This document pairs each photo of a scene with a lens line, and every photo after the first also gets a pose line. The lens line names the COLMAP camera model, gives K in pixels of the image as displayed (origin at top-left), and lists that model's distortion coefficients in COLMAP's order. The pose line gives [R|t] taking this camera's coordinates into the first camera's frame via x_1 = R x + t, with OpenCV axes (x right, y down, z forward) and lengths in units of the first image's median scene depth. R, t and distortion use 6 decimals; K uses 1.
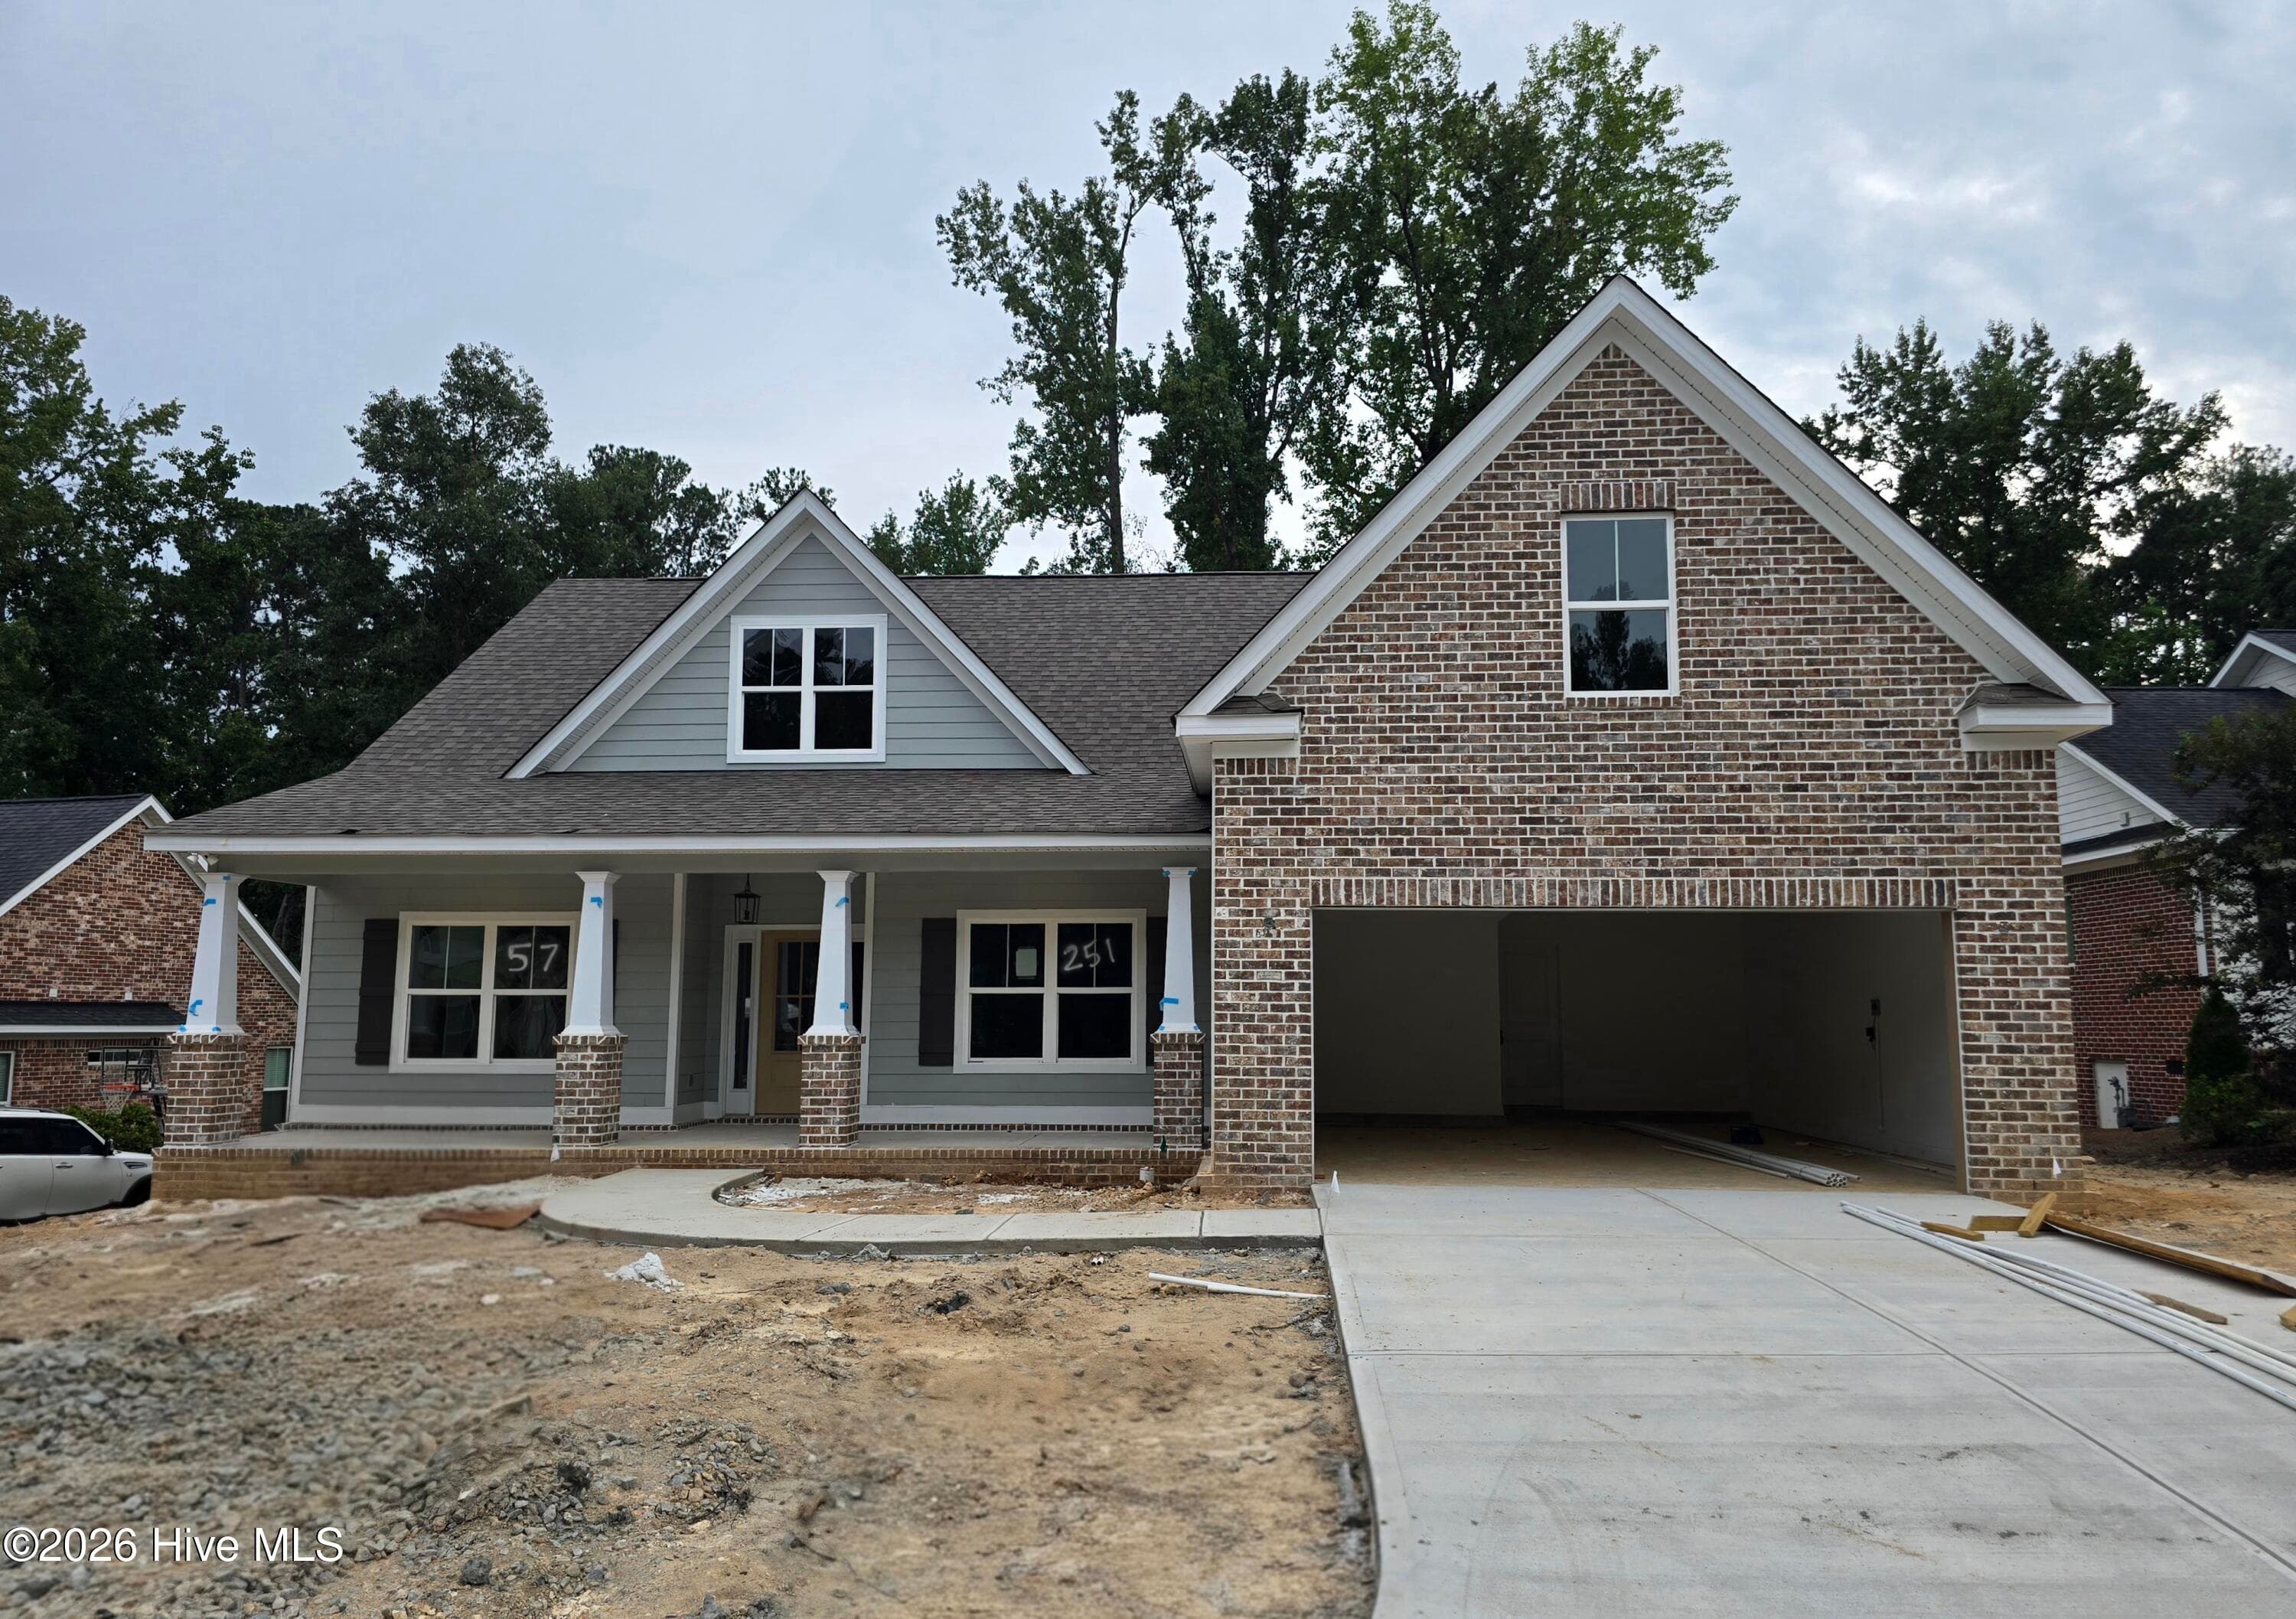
lens RADIAL K [[1550.2, 0, 1165.8], [0, 1550.2, 821.6], [0, 0, 1]] dist [0.078116, -0.086680]
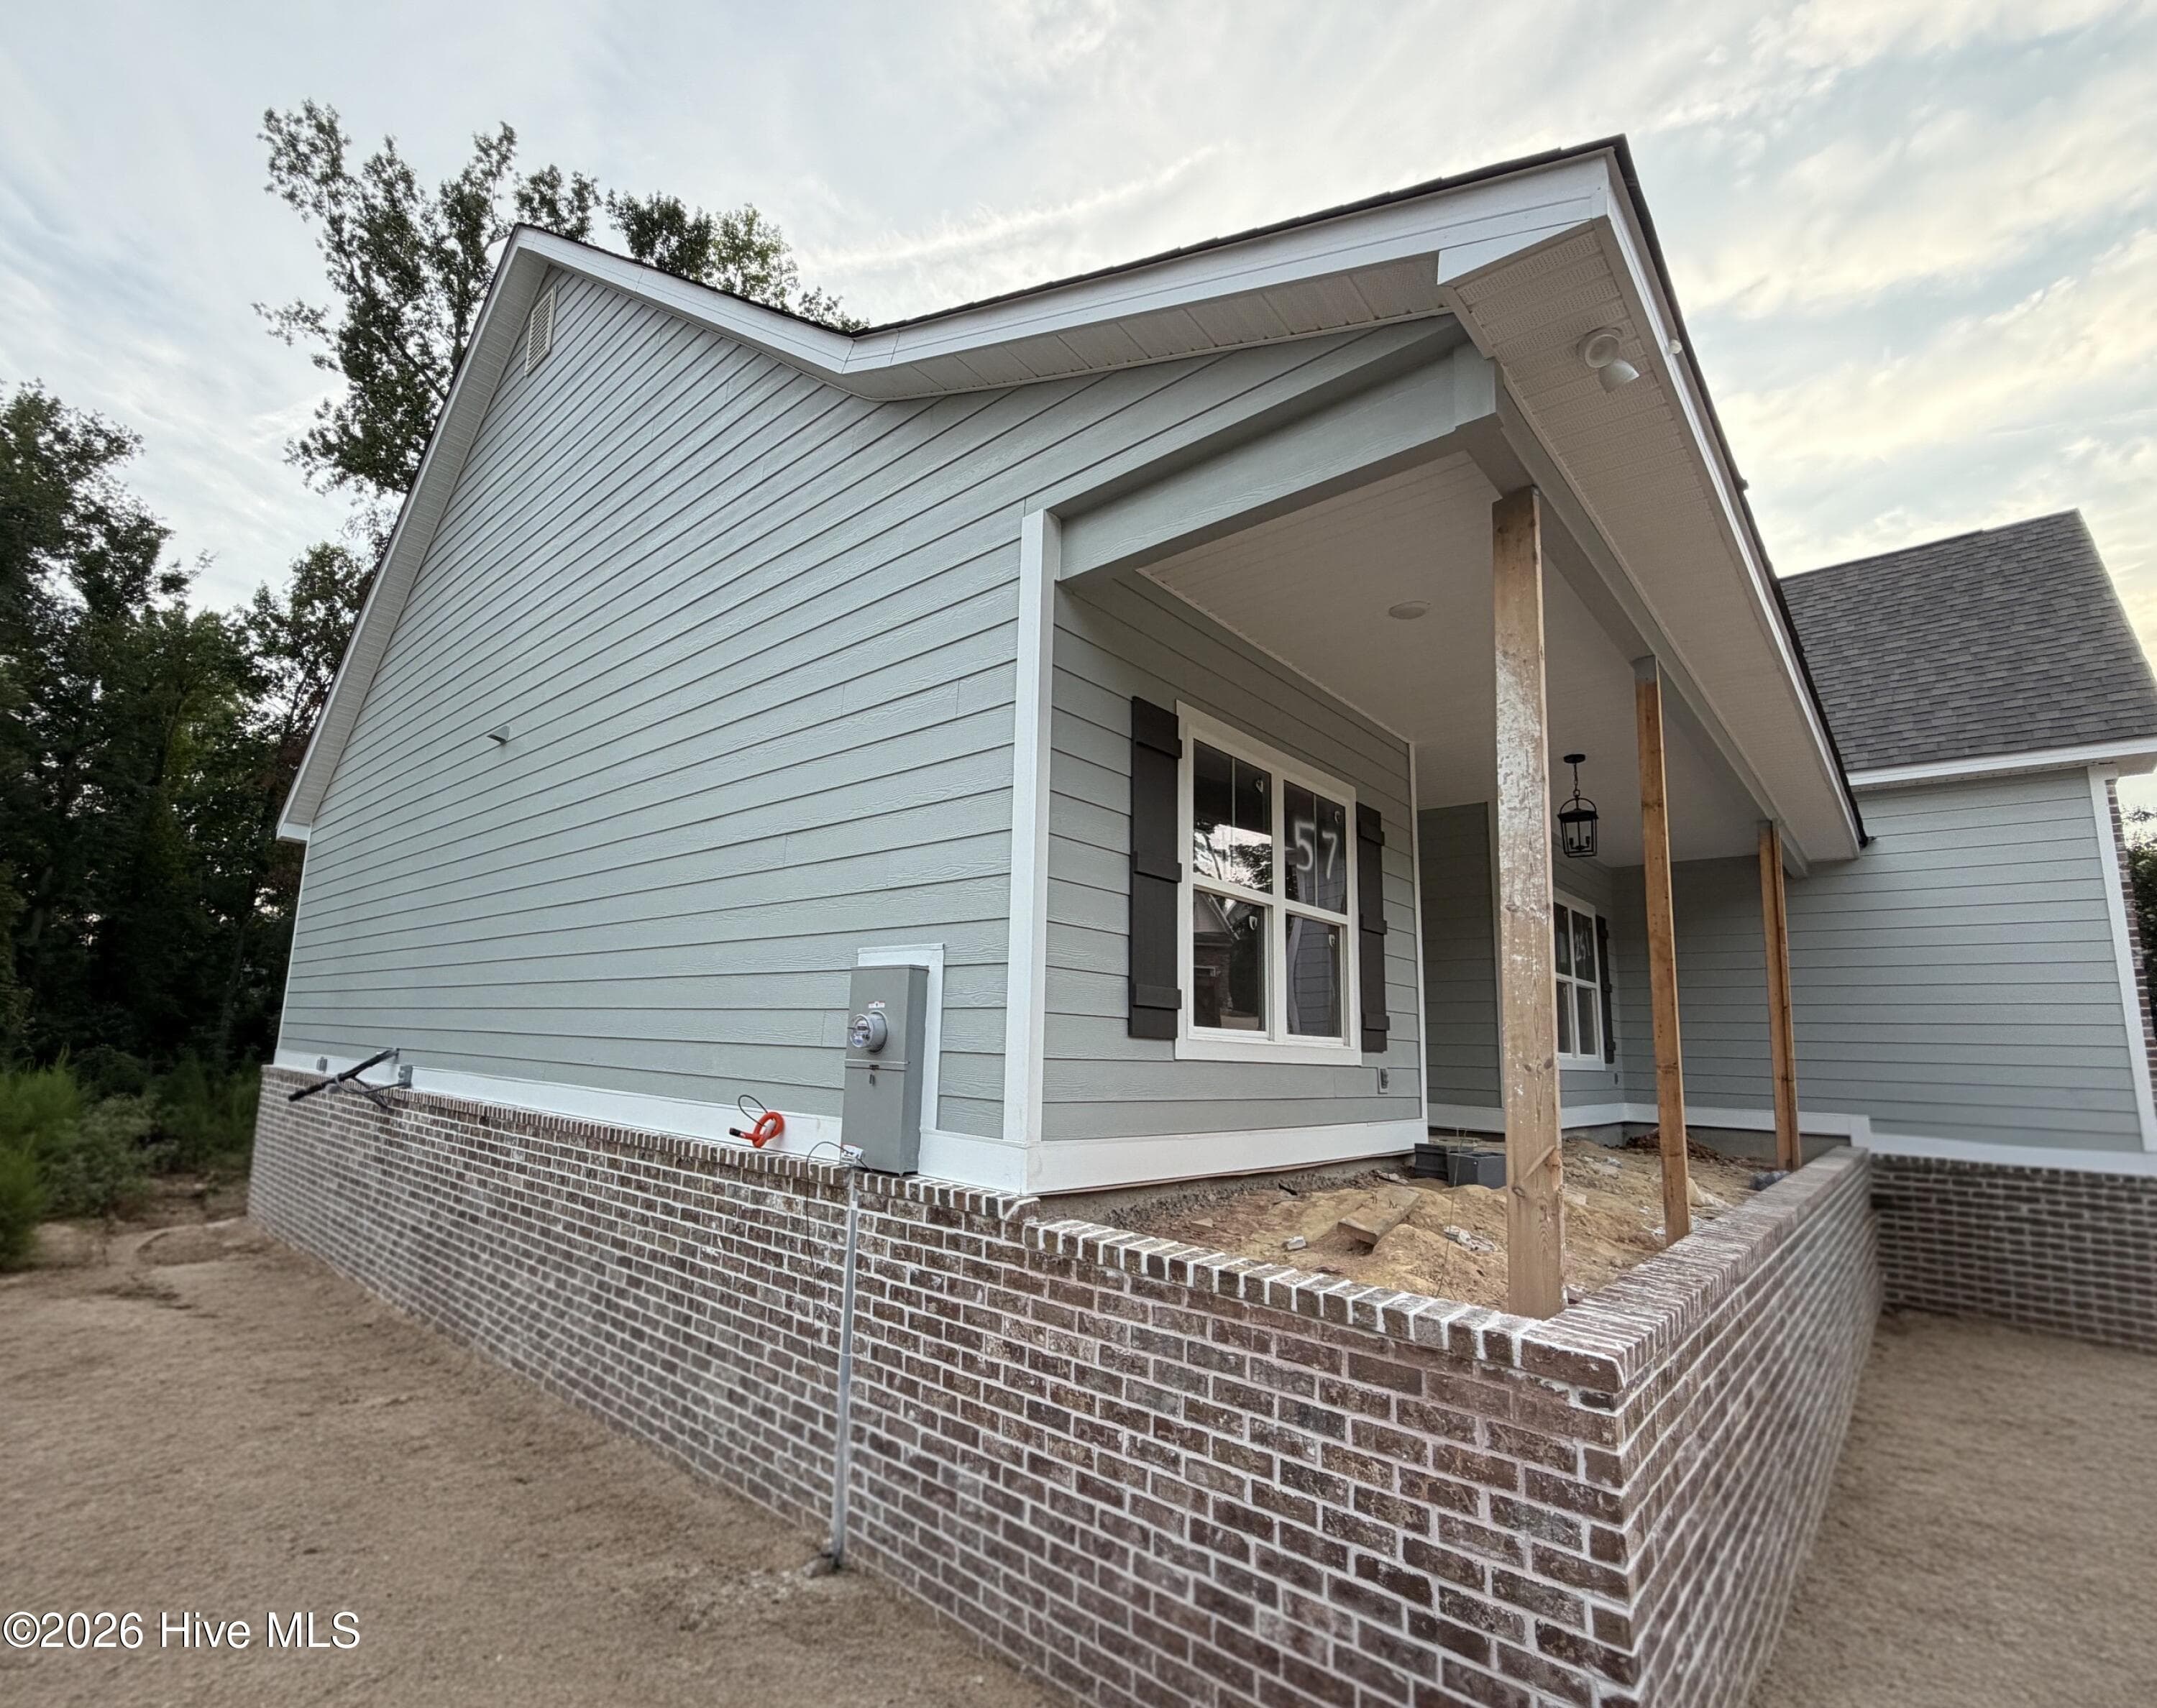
lens RADIAL K [[990.2, 0, 977.9], [0, 990.2, 880.9], [0, 0, 1]] dist [-0.001850, -0.000325]
pose [[0.642369, 0.143858, 0.752773, -0.966834], [-0.131343, 0.988358, -0.076800, 0.182386], [-0.755057, -0.049538, 0.653785, 1.135307]]
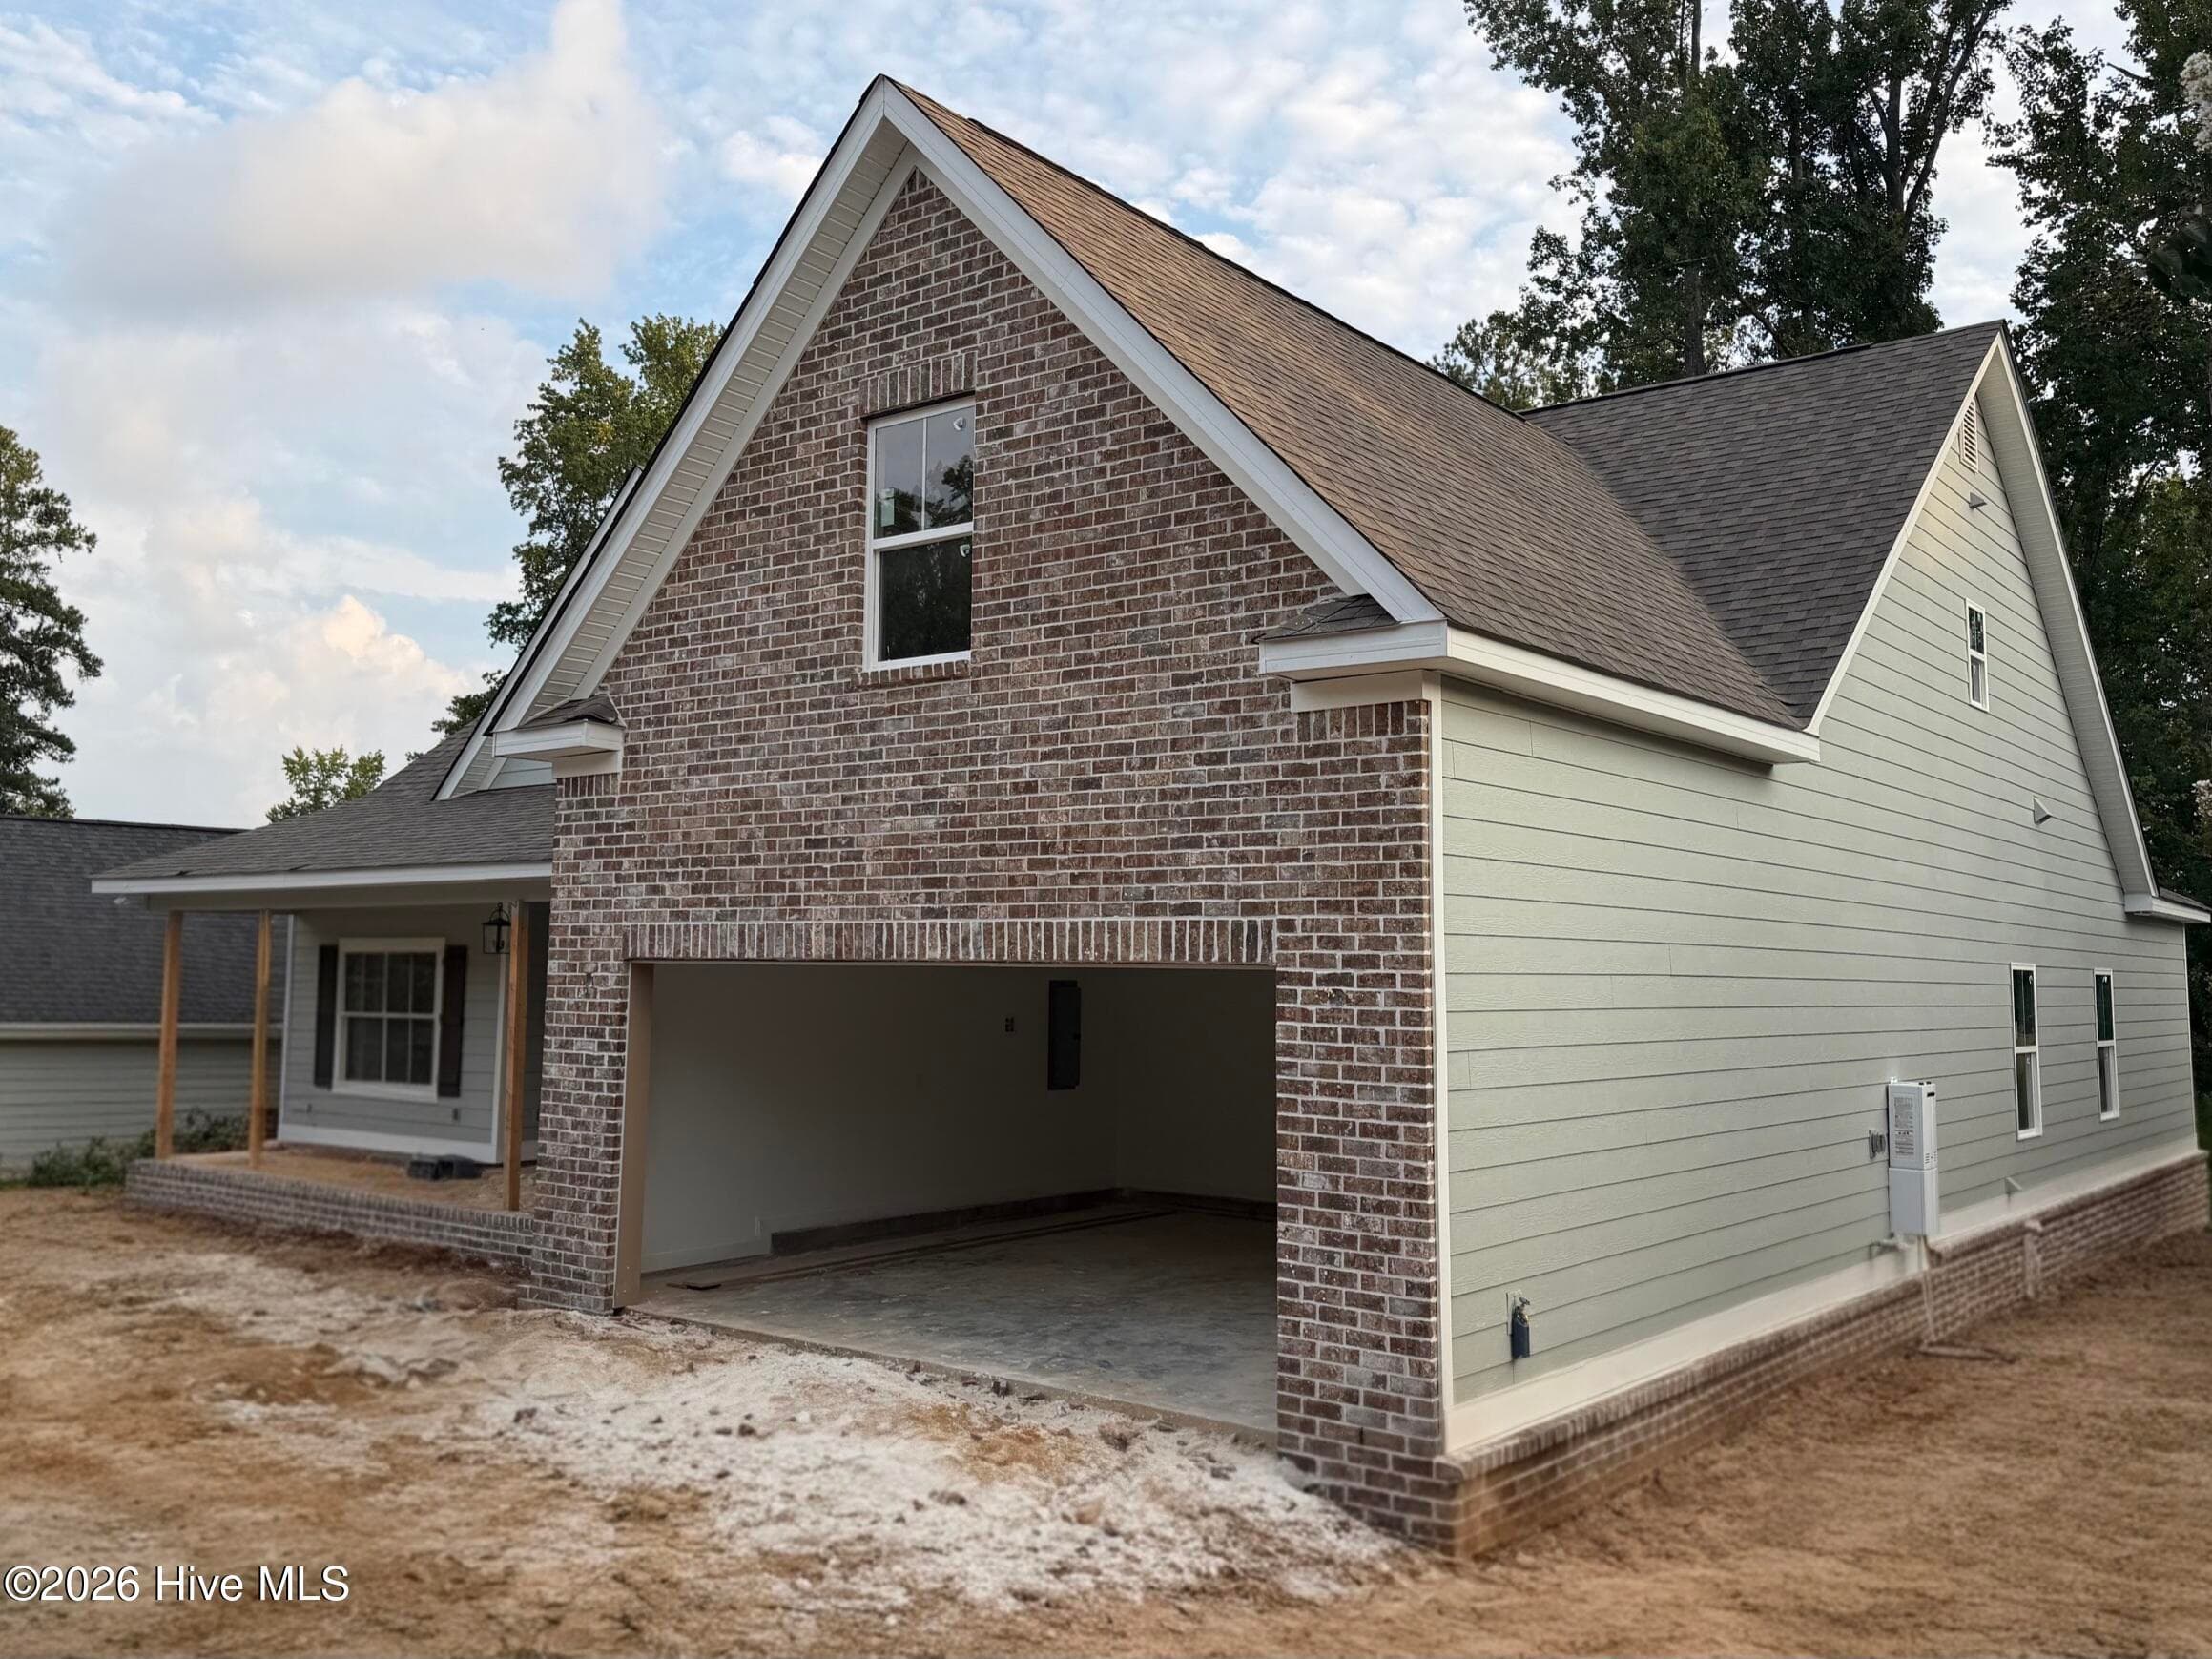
lens RADIAL K [[1880.2, 0, 1037.8], [0, 1880.2, 750.3], [0, 0, 1]] dist [0.166779, -0.262615]
pose [[0.814533, -0.060989, -0.576902, 0.823604], [0.064833, 0.997799, -0.013947, -0.024962], [0.576483, -0.026042, 0.816694, 0.317709]]
